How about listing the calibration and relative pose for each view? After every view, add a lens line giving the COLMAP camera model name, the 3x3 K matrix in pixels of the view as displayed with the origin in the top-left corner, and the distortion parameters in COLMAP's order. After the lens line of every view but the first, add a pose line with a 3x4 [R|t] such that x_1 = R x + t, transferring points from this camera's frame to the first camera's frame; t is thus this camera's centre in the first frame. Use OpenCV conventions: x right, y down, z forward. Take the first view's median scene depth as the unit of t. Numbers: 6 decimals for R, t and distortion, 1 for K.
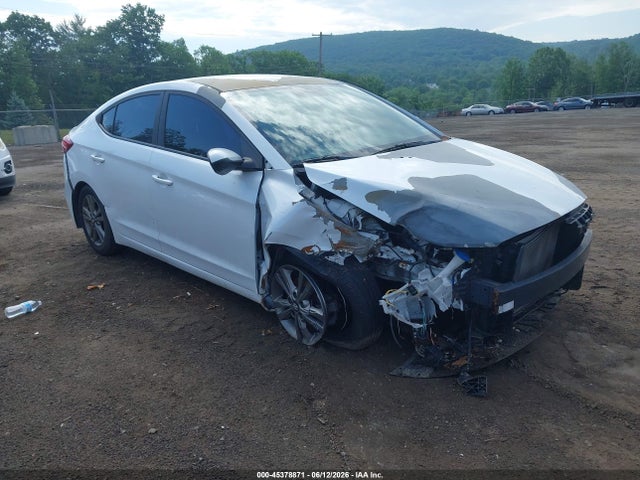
lens RADIAL K [[461.3, 0, 291.8], [0, 461.3, 241.4], [0, 0, 1]] dist [-0.000498, 0.000910]
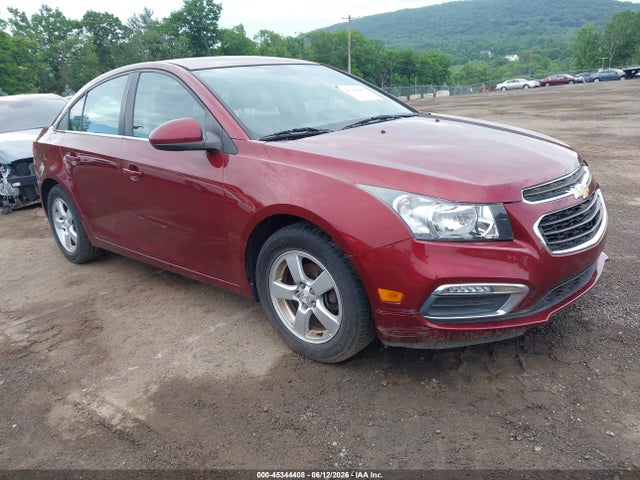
lens RADIAL K [[477.4, 0, 323.1], [0, 477.4, 239.8], [0, 0, 1]] dist [0.001046, 0.001984]
pose [[0.989267, 0.012260, -0.145603, 0.119284], [-0.007583, 0.999439, 0.032632, 0.015646], [0.145921, -0.031178, 0.988805, -0.070045]]
